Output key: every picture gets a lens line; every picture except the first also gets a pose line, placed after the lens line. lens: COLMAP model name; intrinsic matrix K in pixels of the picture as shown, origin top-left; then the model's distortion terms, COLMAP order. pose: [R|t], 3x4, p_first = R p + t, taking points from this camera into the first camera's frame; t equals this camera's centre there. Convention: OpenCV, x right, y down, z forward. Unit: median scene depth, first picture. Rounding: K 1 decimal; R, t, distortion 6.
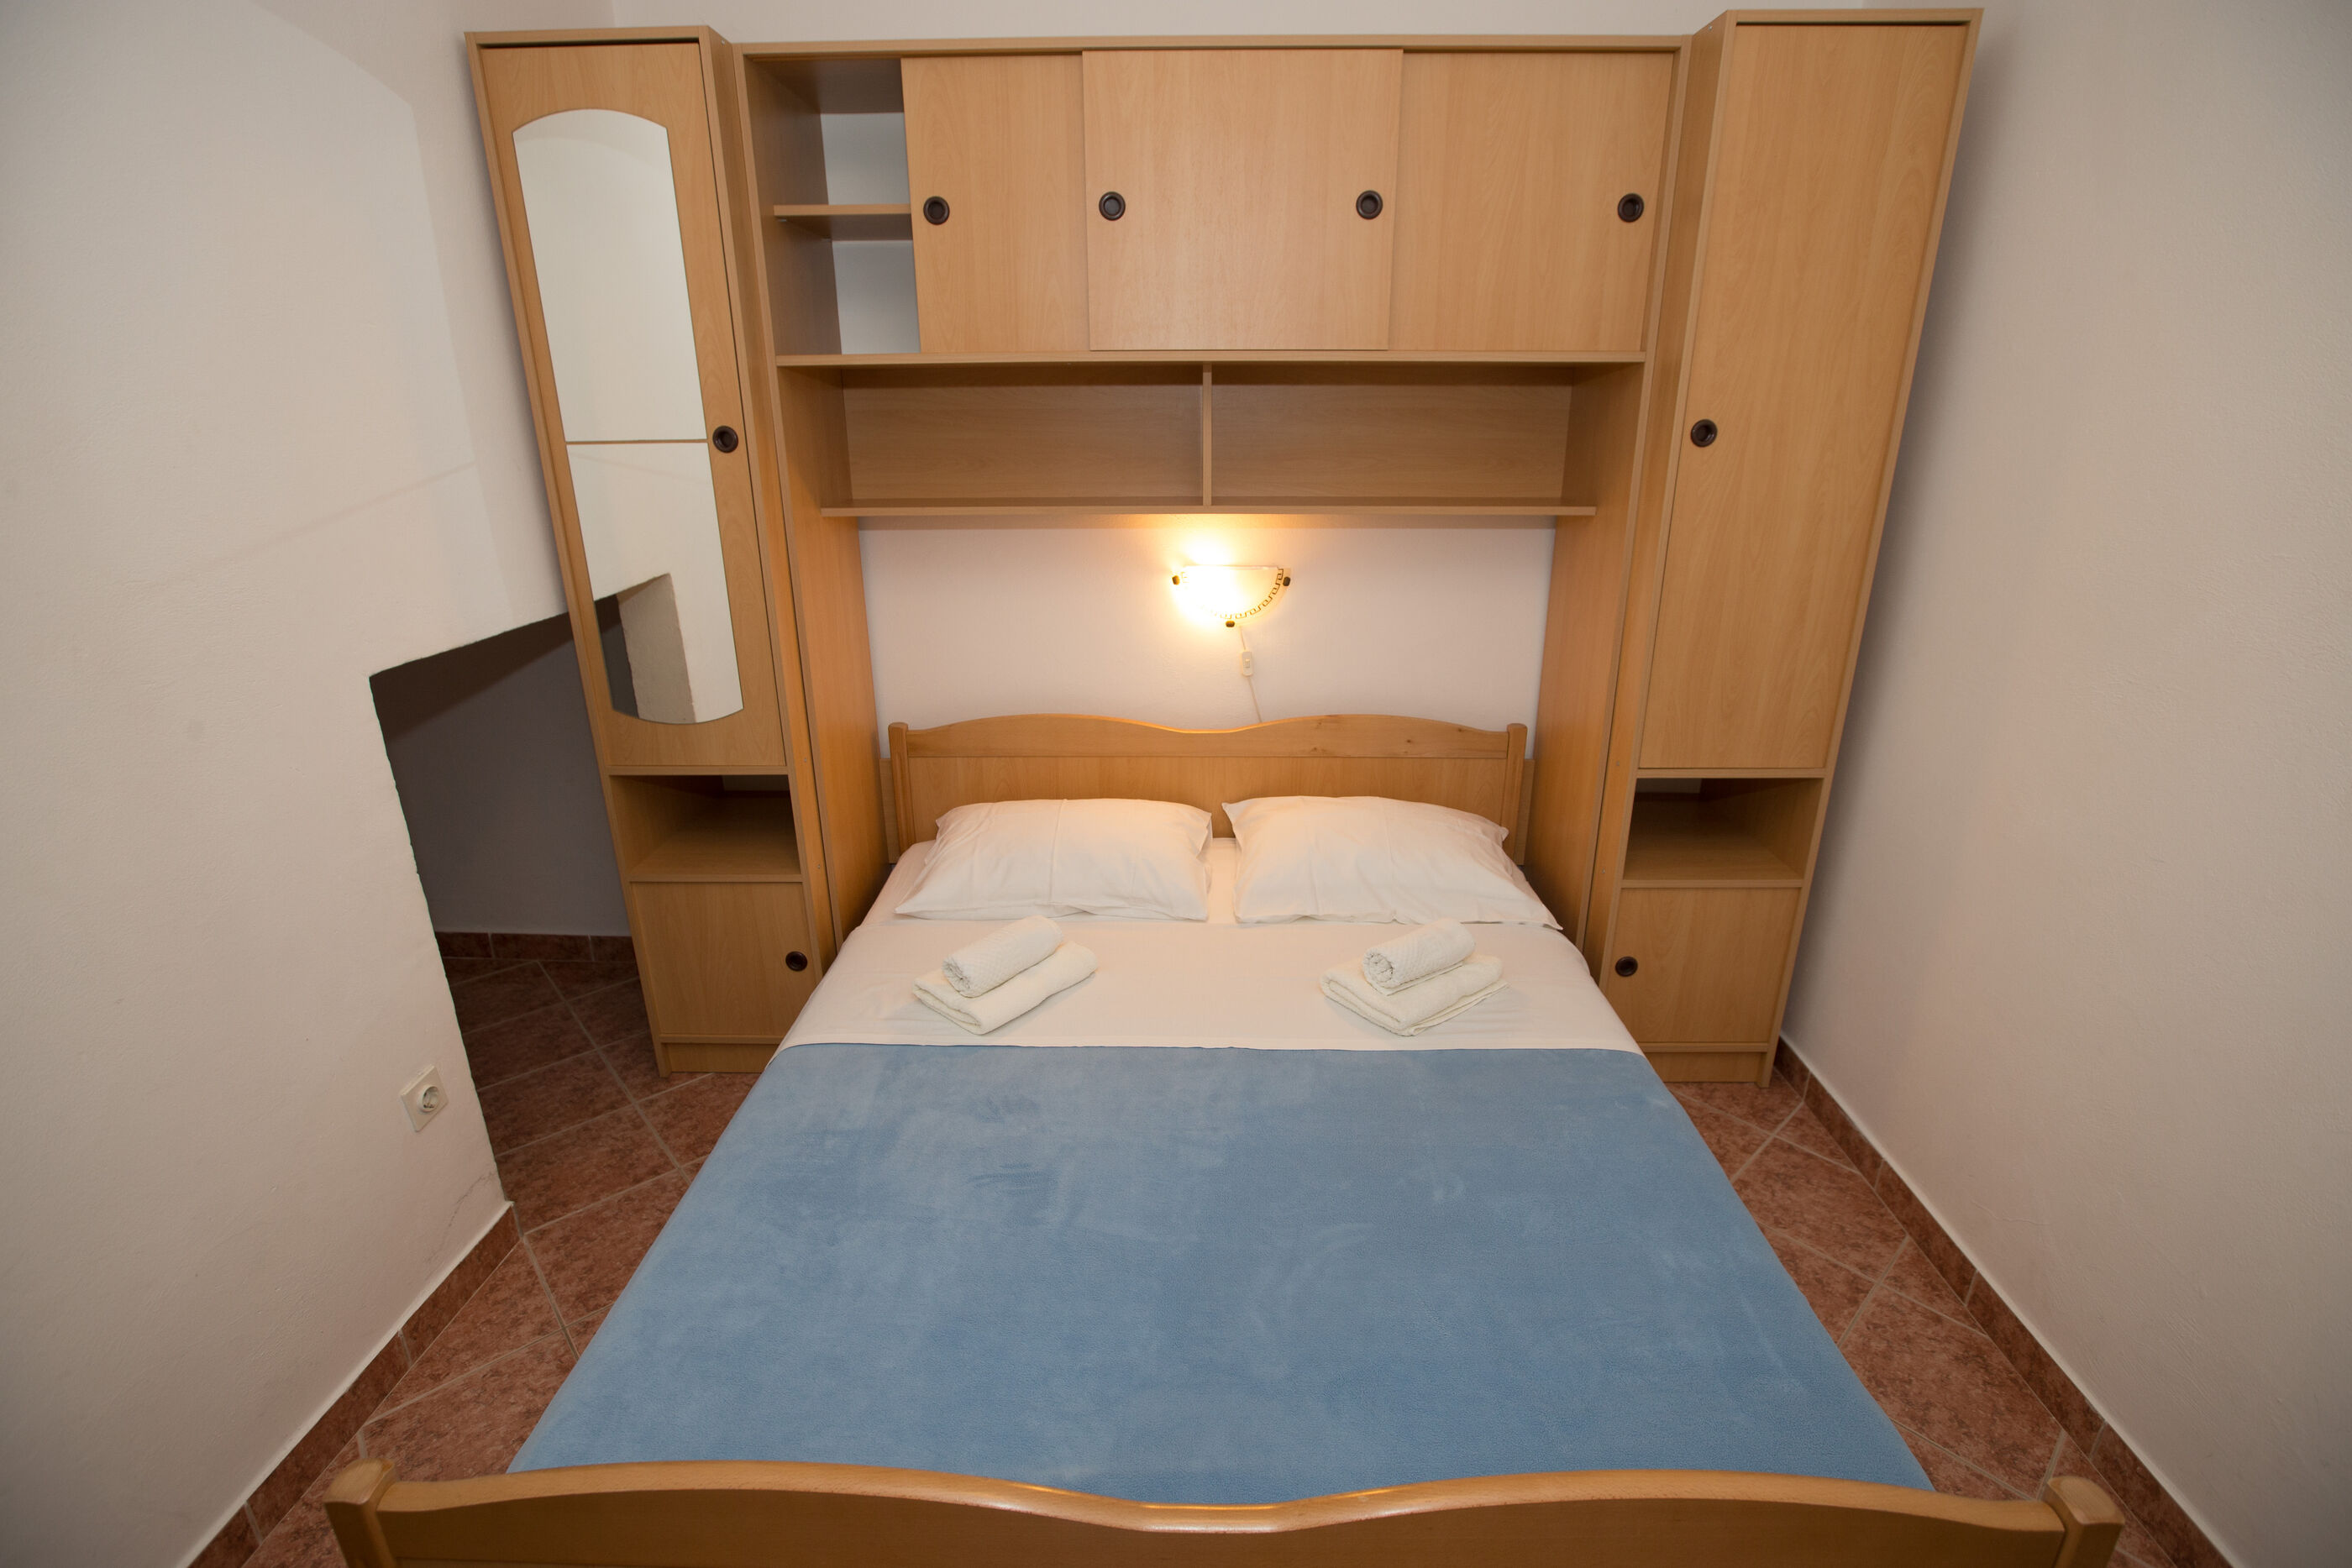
lens RADIAL K [[1104.4, 0, 1177.8], [0, 1104.4, 786.2], [0, 0, 1]] dist [-0.049579, 0.019441]
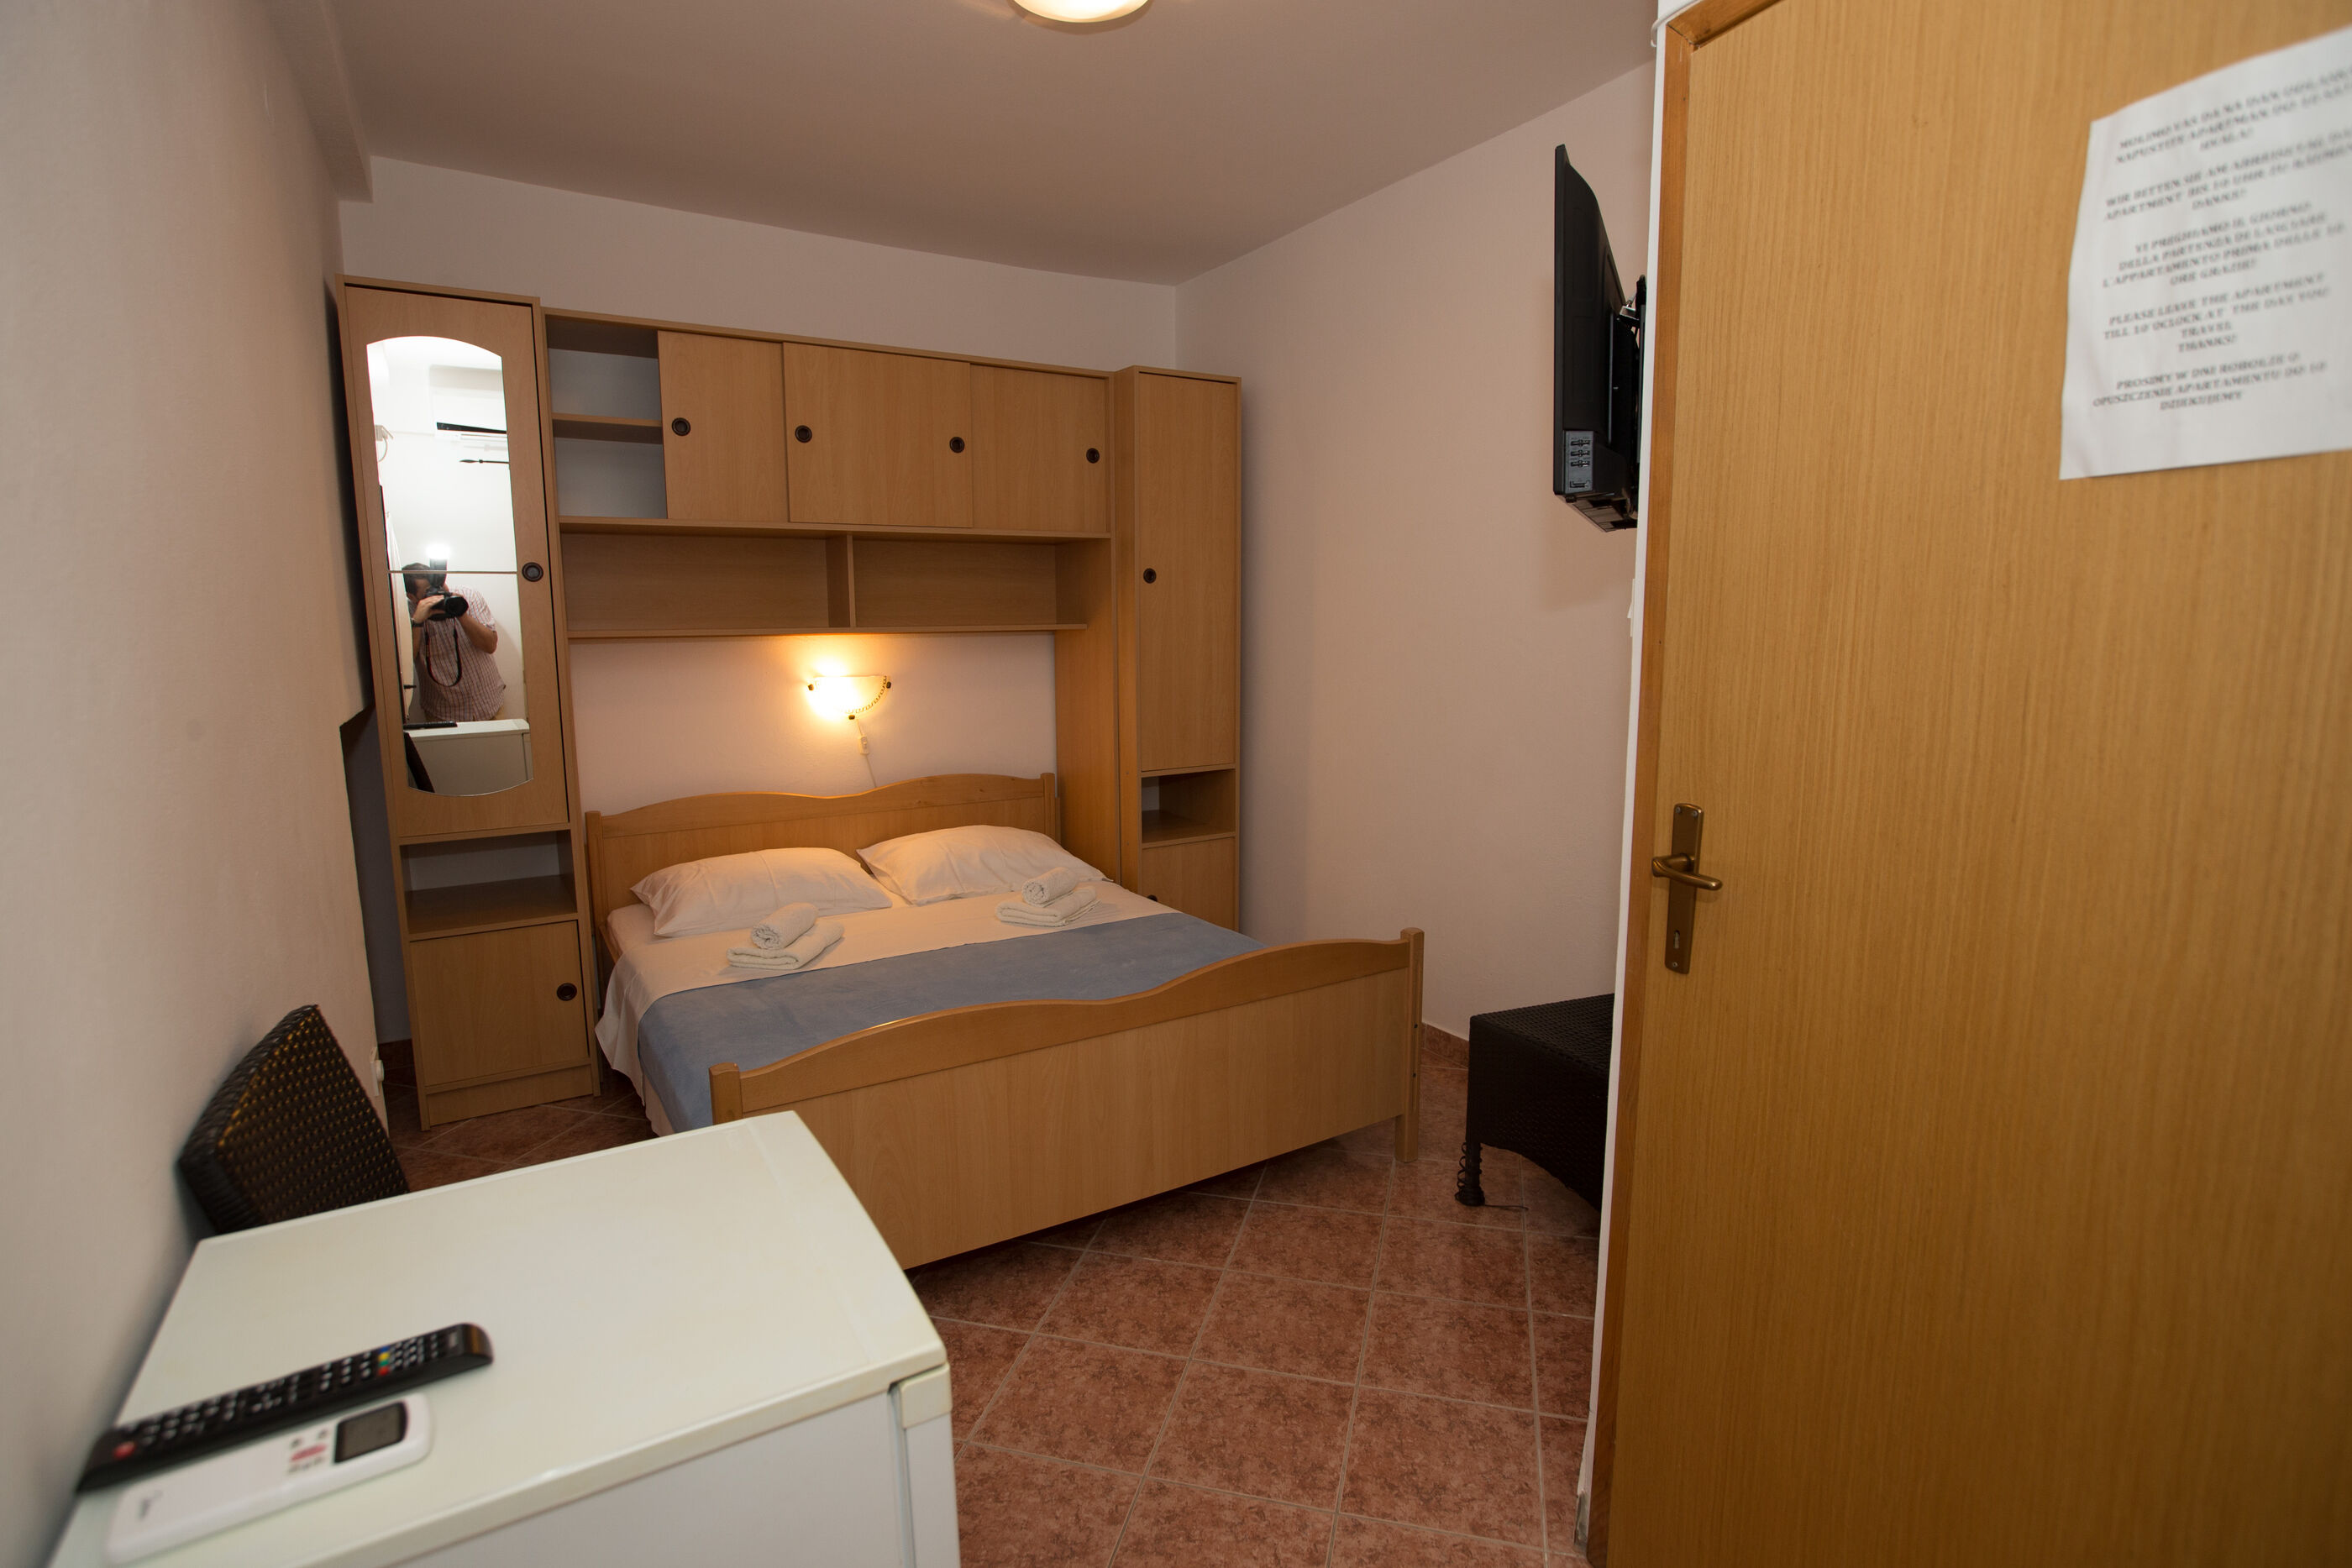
lens RADIAL K [[1172.3, 0, 1179.4], [0, 1172.3, 790.6], [0, 0, 1]] dist [-0.061834, 0.037906]
pose [[0.833086, -0.082077, 0.547020, -0.515612], [0.183719, 0.973847, -0.133675, 0.264590], [-0.521743, 0.211861, 0.826377, -0.503240]]
